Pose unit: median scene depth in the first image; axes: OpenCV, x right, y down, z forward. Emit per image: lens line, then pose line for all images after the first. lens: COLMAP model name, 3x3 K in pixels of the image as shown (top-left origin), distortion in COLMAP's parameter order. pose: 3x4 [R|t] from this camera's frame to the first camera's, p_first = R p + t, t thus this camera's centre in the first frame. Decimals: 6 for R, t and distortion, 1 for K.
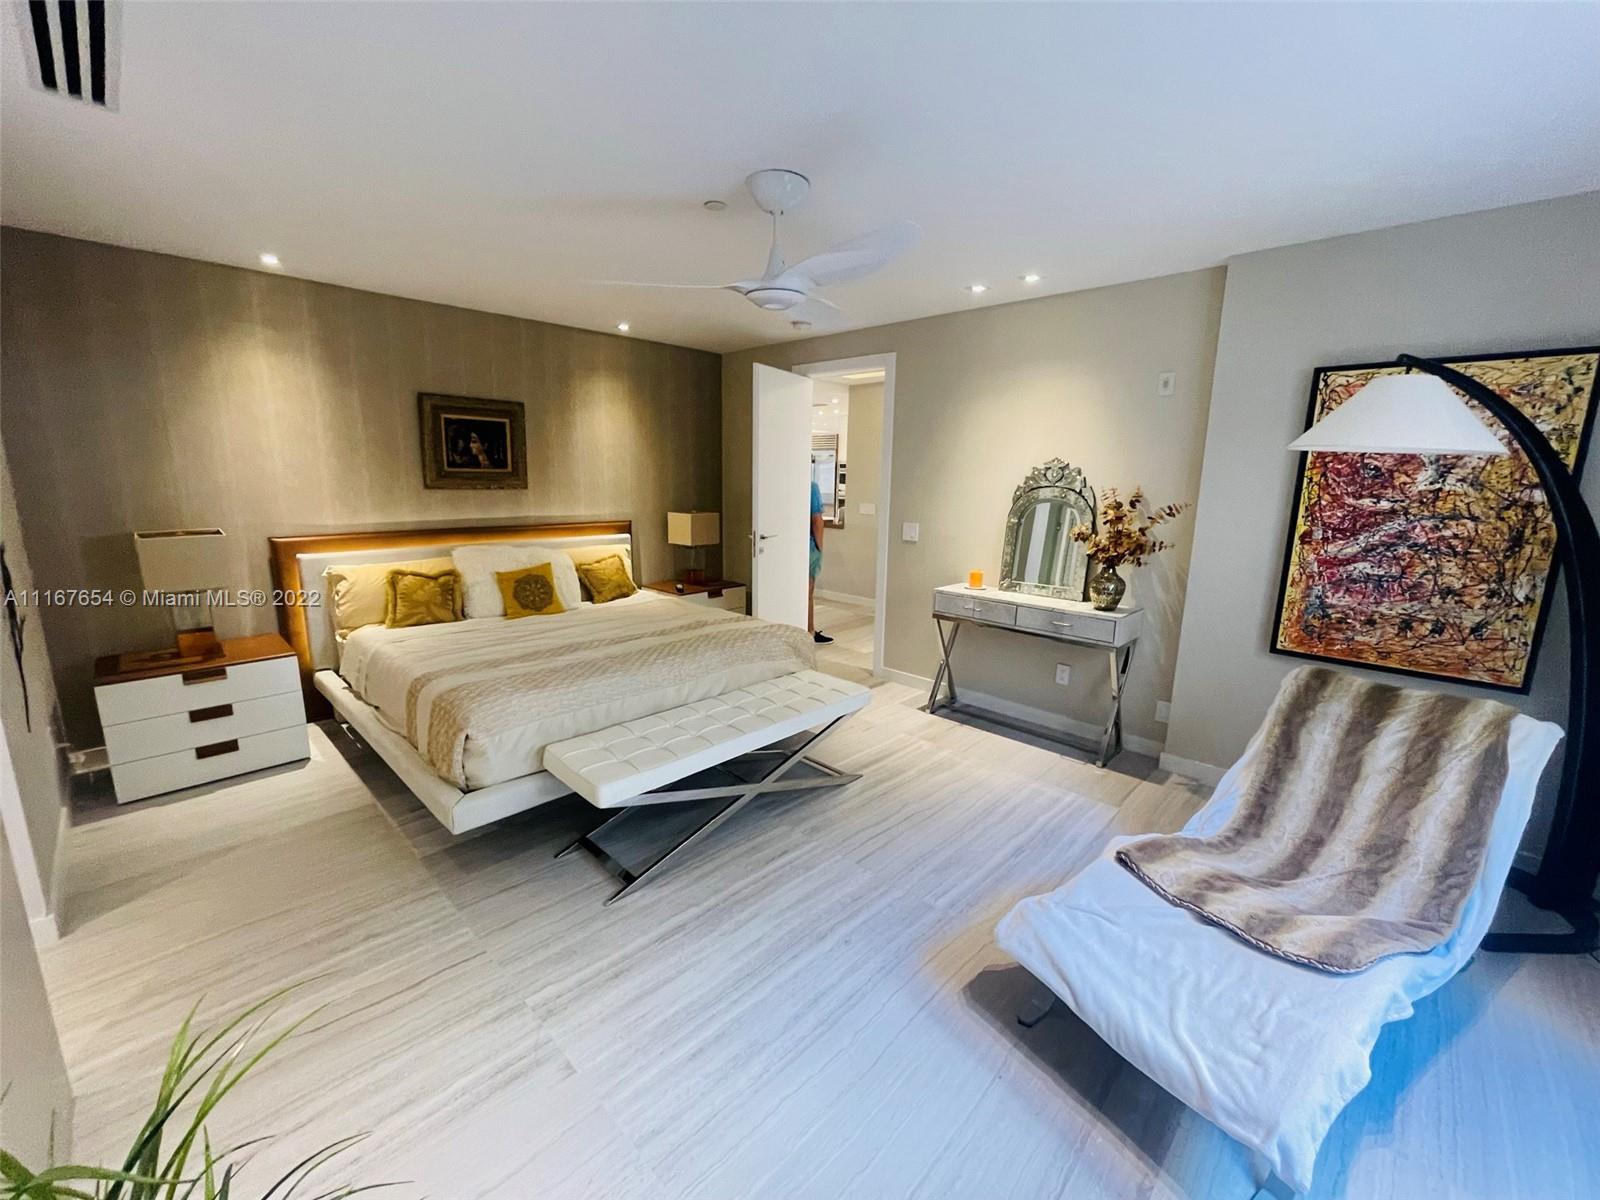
lens RADIAL K [[643.5, 0, 794.5], [0, 643.5, 597.5], [0, 0, 1]] dist [-0.003493, -0.001106]
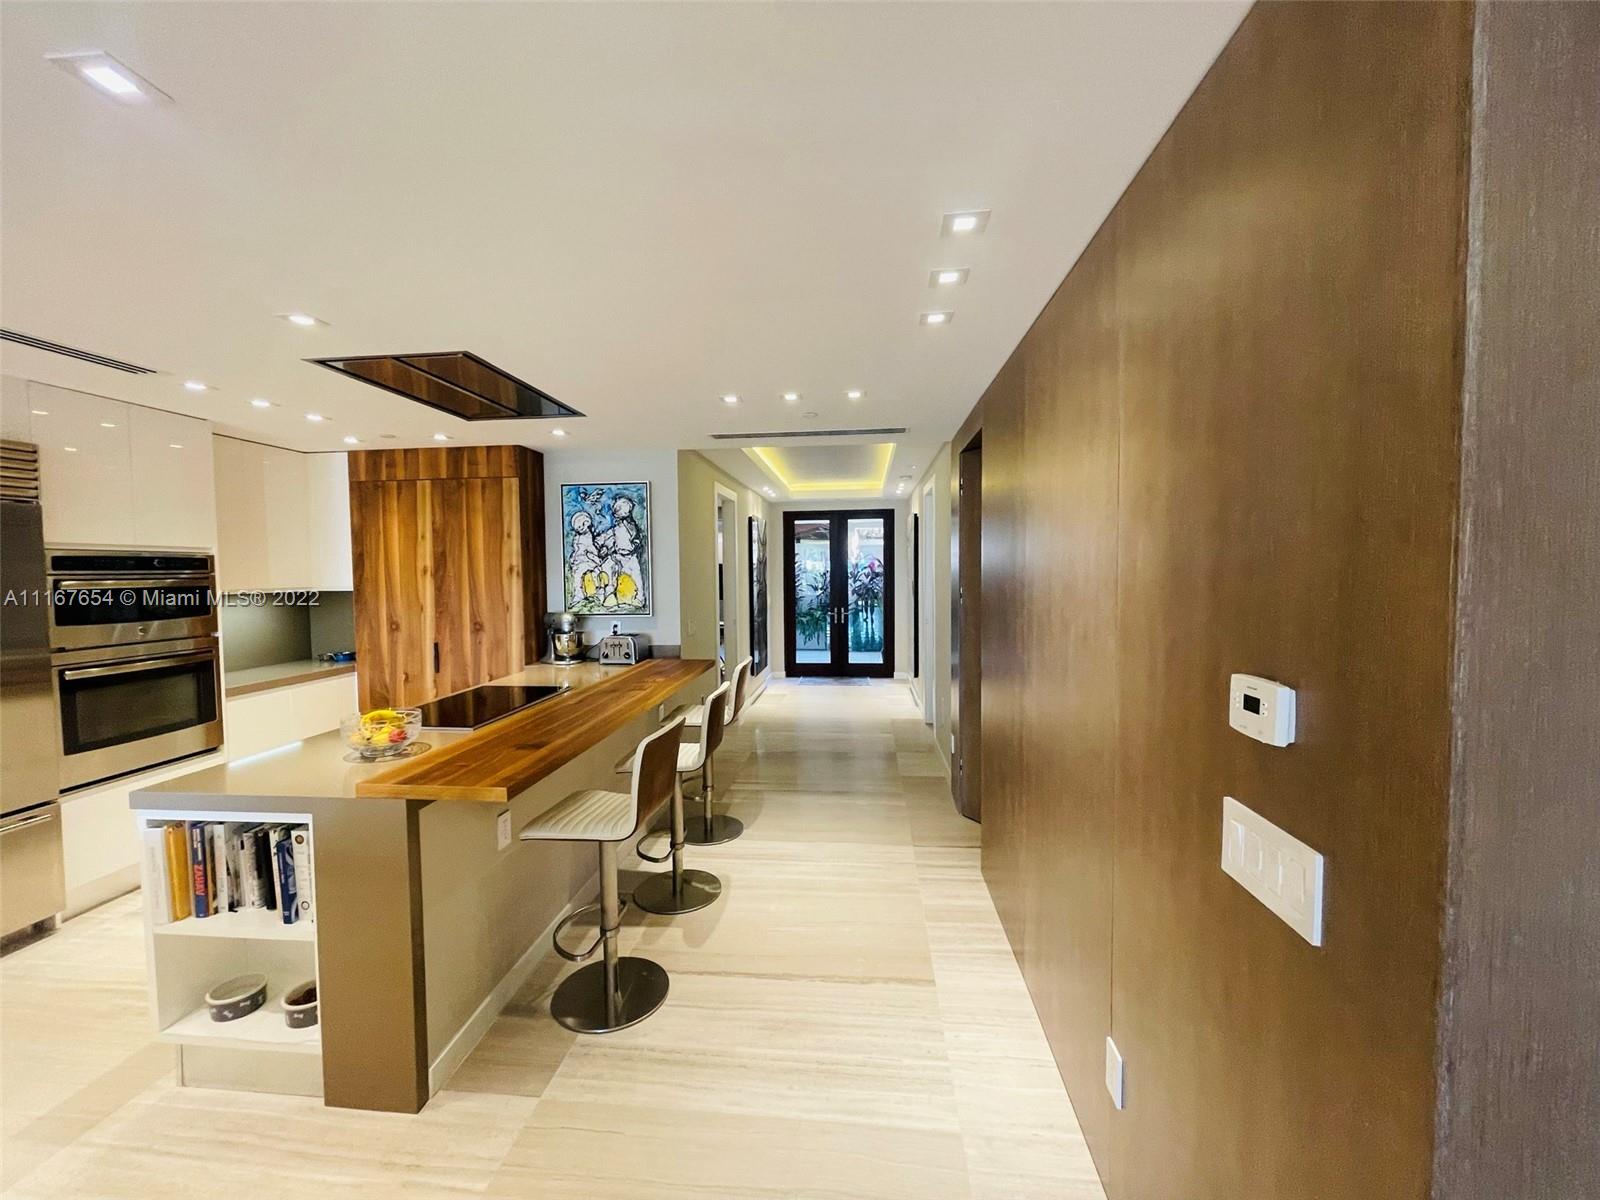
lens RADIAL K [[643.5, 0, 796.2], [0, 643.5, 600.2], [0, 0, 1]] dist [-0.003493, -0.001106]
pose [[-0.623346, -0.054011, 0.780079, -0.328078], [0.143415, 0.972792, 0.181954, -0.192712], [-0.768682, 0.225295, -0.598640, 0.924411]]
